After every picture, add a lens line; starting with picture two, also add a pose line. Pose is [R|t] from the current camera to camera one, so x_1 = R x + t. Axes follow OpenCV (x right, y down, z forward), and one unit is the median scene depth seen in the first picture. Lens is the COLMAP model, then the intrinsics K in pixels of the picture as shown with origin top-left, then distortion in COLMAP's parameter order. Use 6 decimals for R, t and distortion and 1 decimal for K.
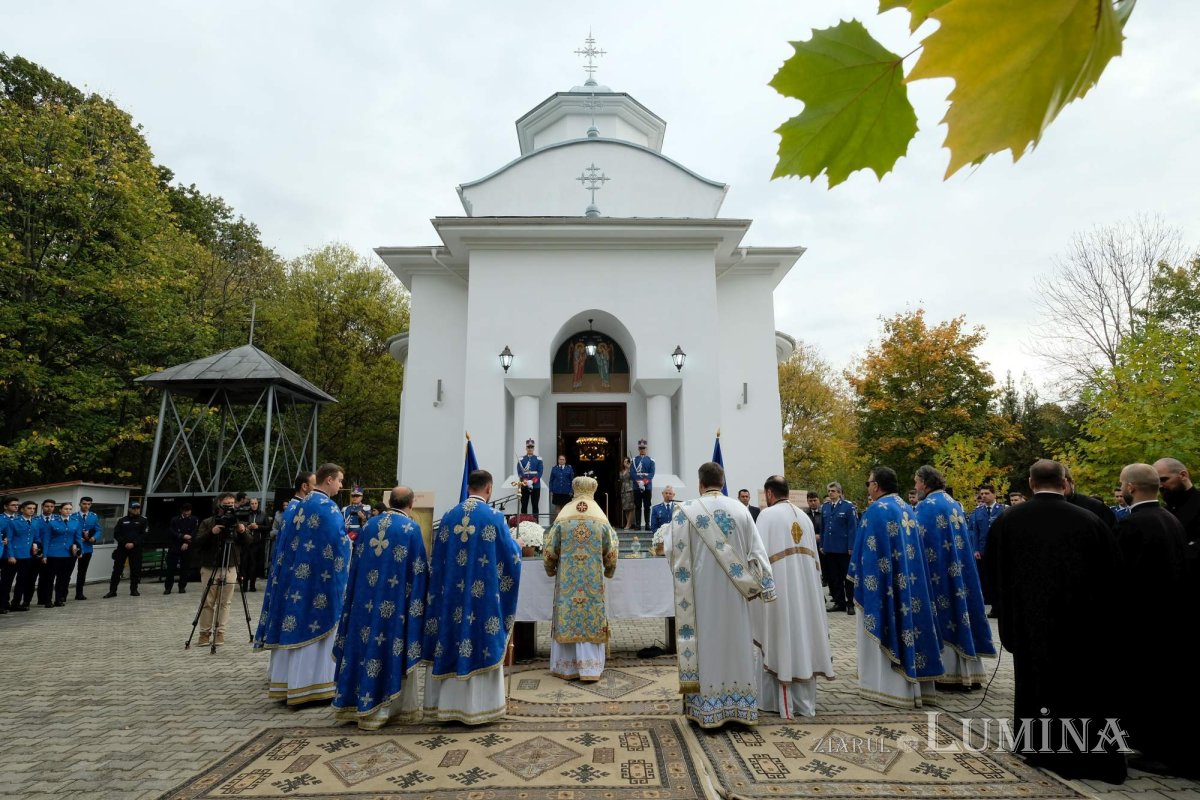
lens RADIAL K [[633.5, 0, 601.3], [0, 633.5, 401.6], [0, 0, 1]] dist [0.000524, -0.002265]
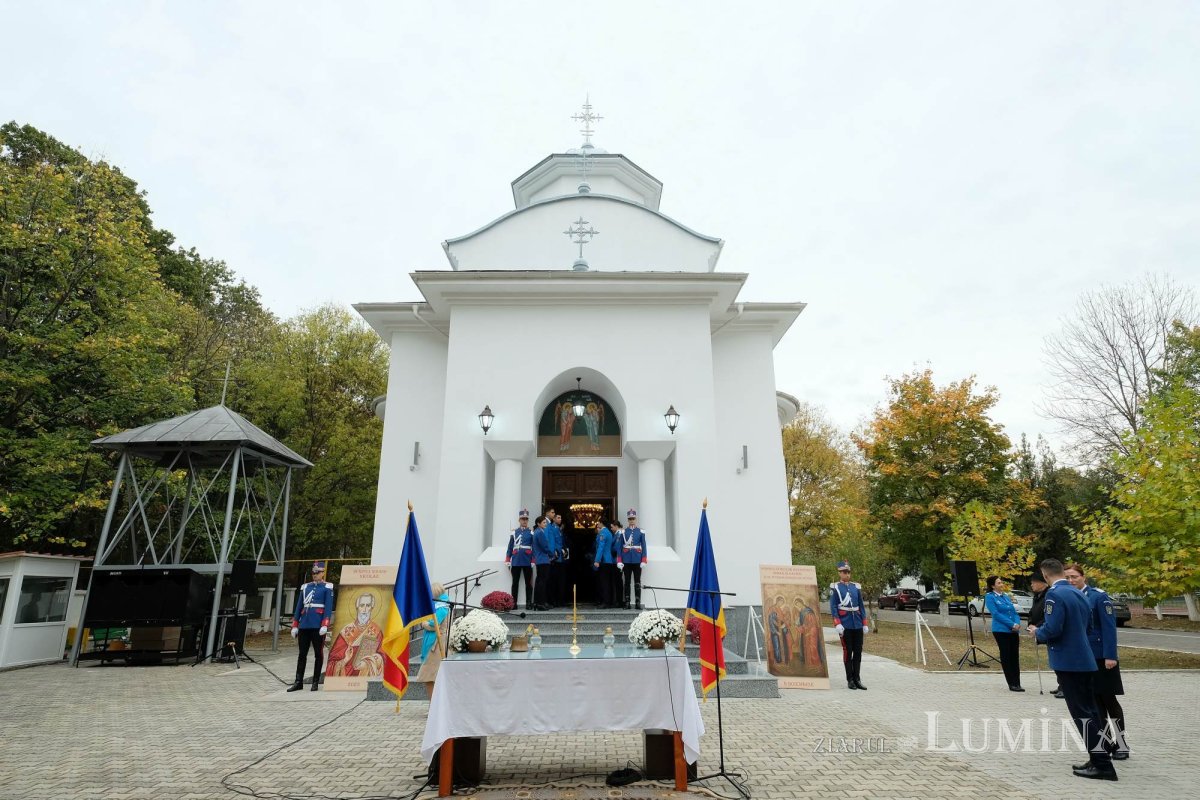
lens RADIAL K [[633.5, 0, 601.3], [0, 633.5, 401.6], [0, 0, 1]] dist [0.000524, -0.002265]
pose [[0.999943, -0.000066, -0.010688, 0.024934], [-0.001003, 0.994991, -0.099962, -0.000665], [0.010641, 0.099967, 0.994934, 0.062761]]
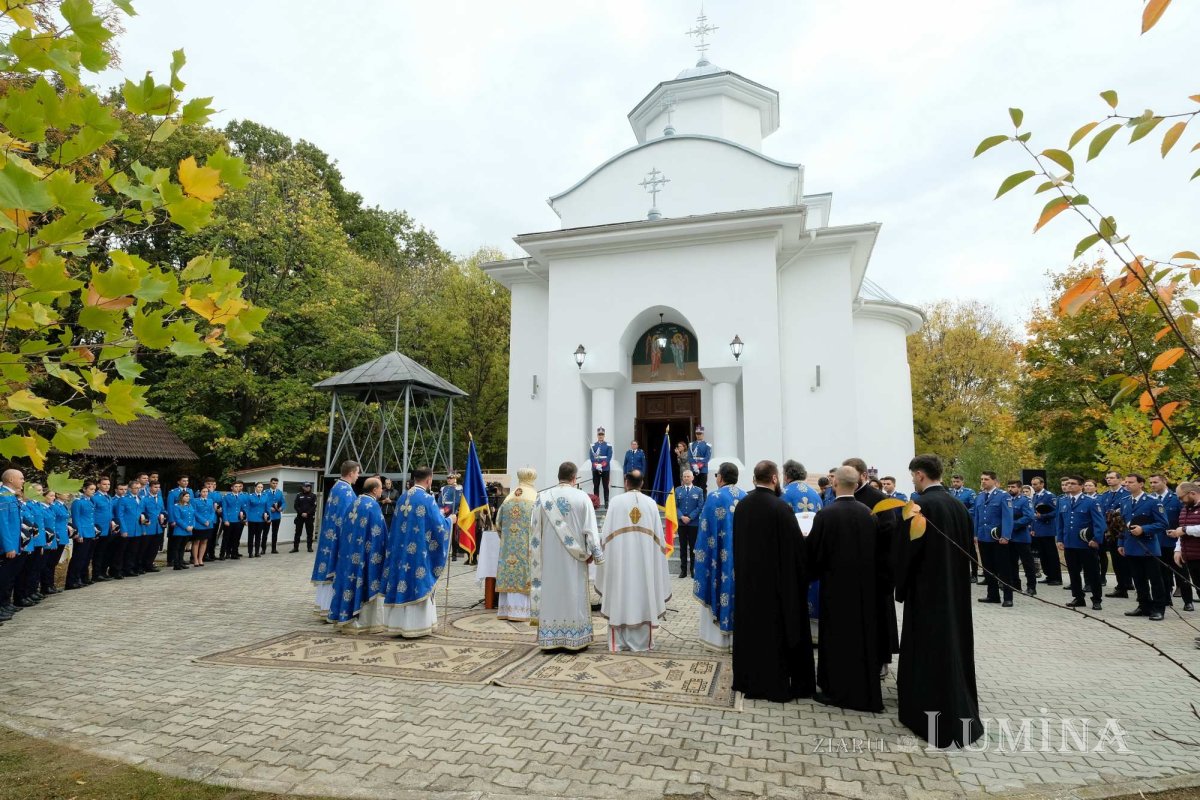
lens RADIAL K [[663.9, 0, 613.5], [0, 663.9, 399.8], [0, 0, 1]] dist [-0.000058, 0.000267]
pose [[0.956171, -0.030084, -0.291260, 0.212501], [0.042102, 0.998497, 0.035081, -0.024929], [0.289767, -0.045806, 0.956000, -0.097025]]
